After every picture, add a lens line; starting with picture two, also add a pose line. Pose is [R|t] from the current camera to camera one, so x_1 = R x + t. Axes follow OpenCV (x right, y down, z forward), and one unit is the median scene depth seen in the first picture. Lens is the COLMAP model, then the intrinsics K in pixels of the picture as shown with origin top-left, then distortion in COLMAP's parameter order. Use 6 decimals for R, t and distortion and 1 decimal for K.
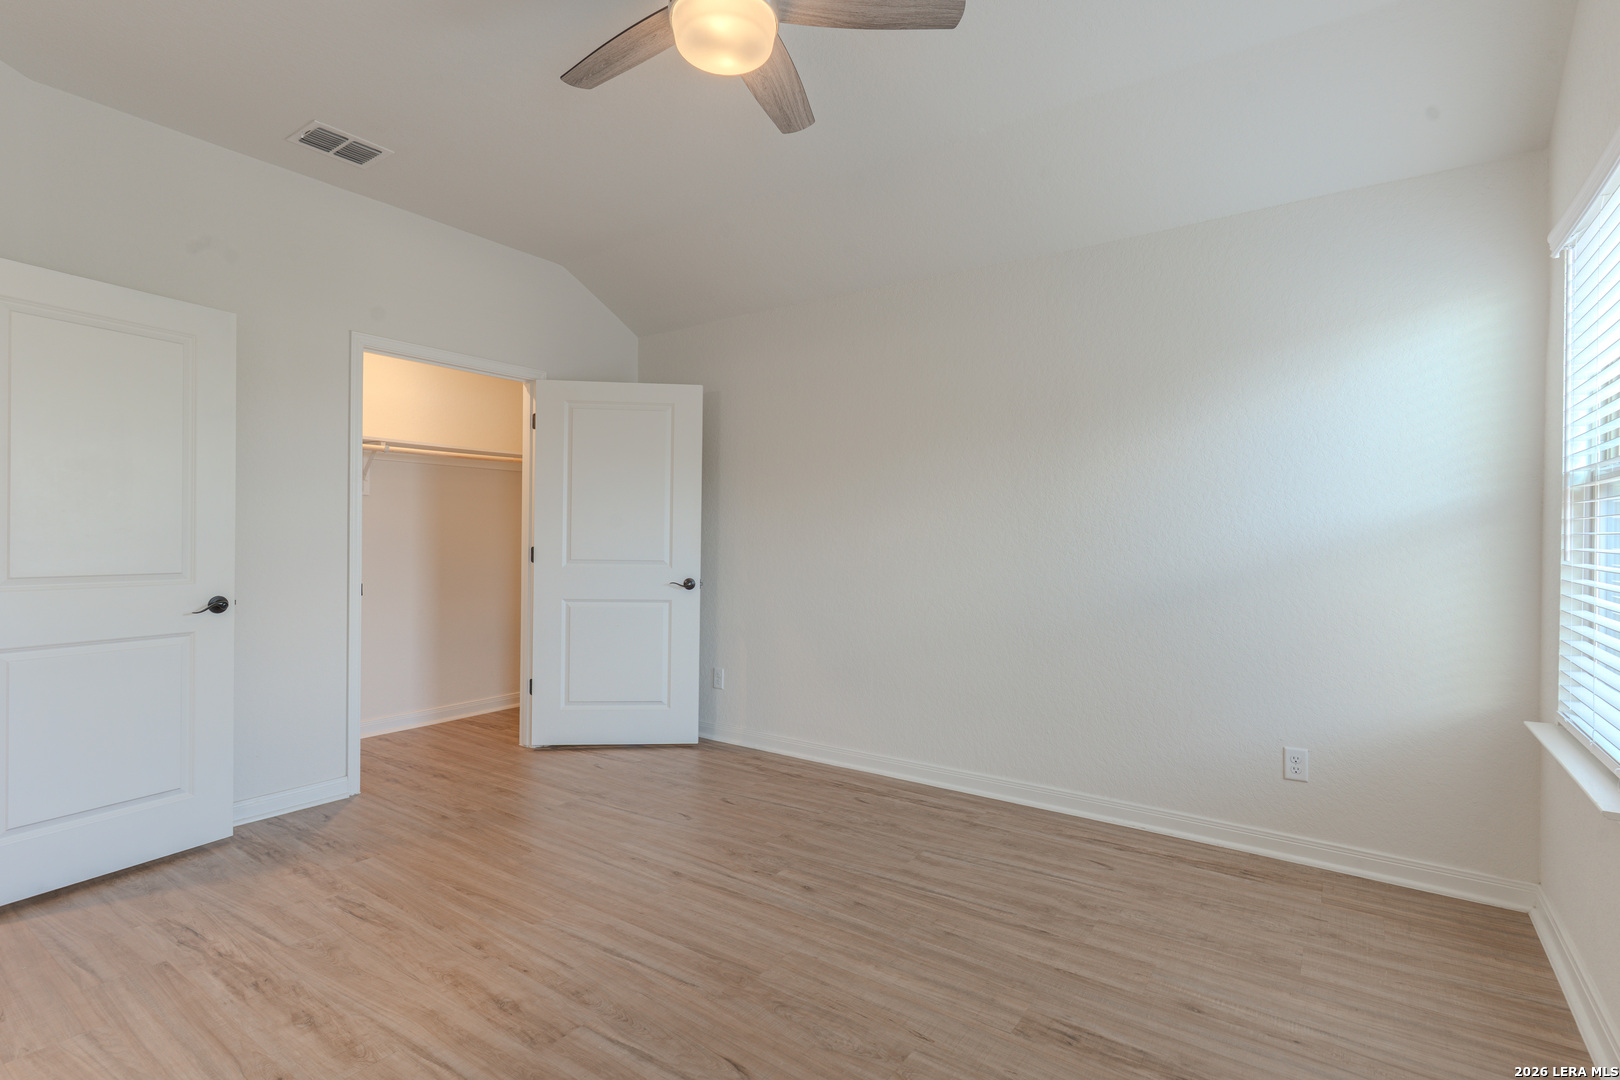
lens RADIAL K [[771.5, 0, 803.3], [0, 771.5, 539.9], [0, 0, 1]] dist [0.005150, -0.001348]
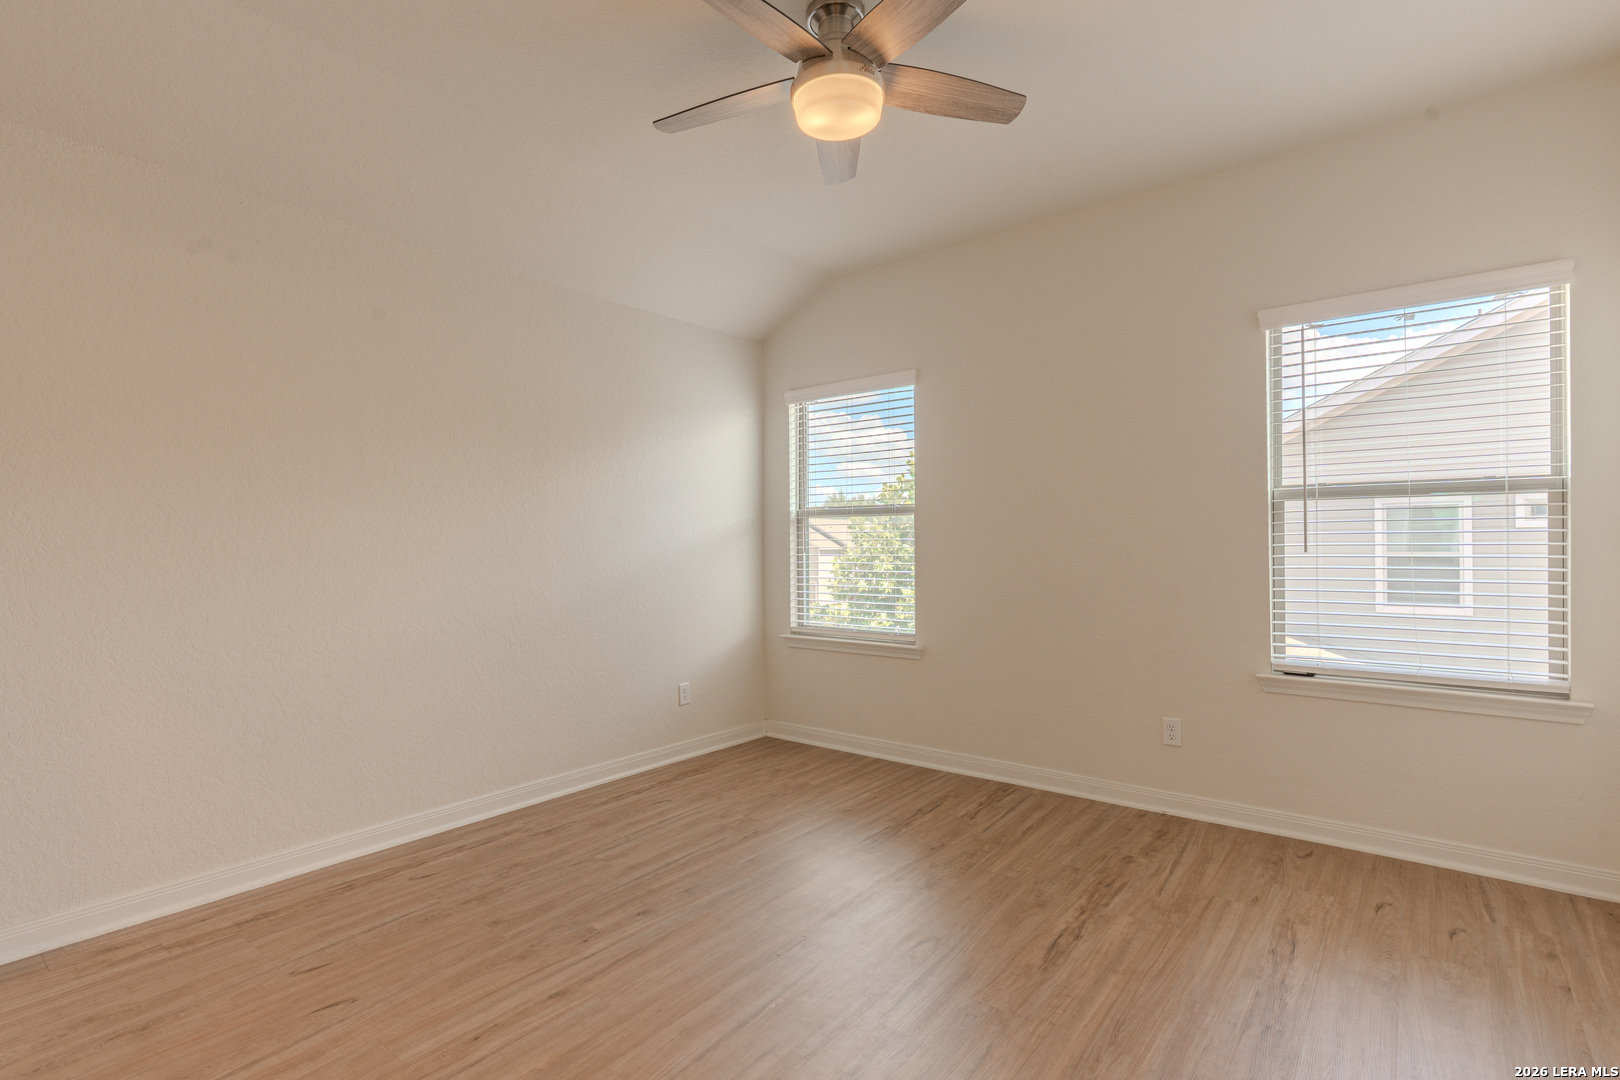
lens RADIAL K [[771.5, 0, 824.4], [0, 771.5, 538.5], [0, 0, 1]] dist [0.005150, -0.001348]
pose [[0.037747, 0.000531, 0.999287, -0.872251], [0.008208, 0.999966, -0.000841, -0.010276], [-0.999254, 0.008234, 0.037741, 0.678185]]
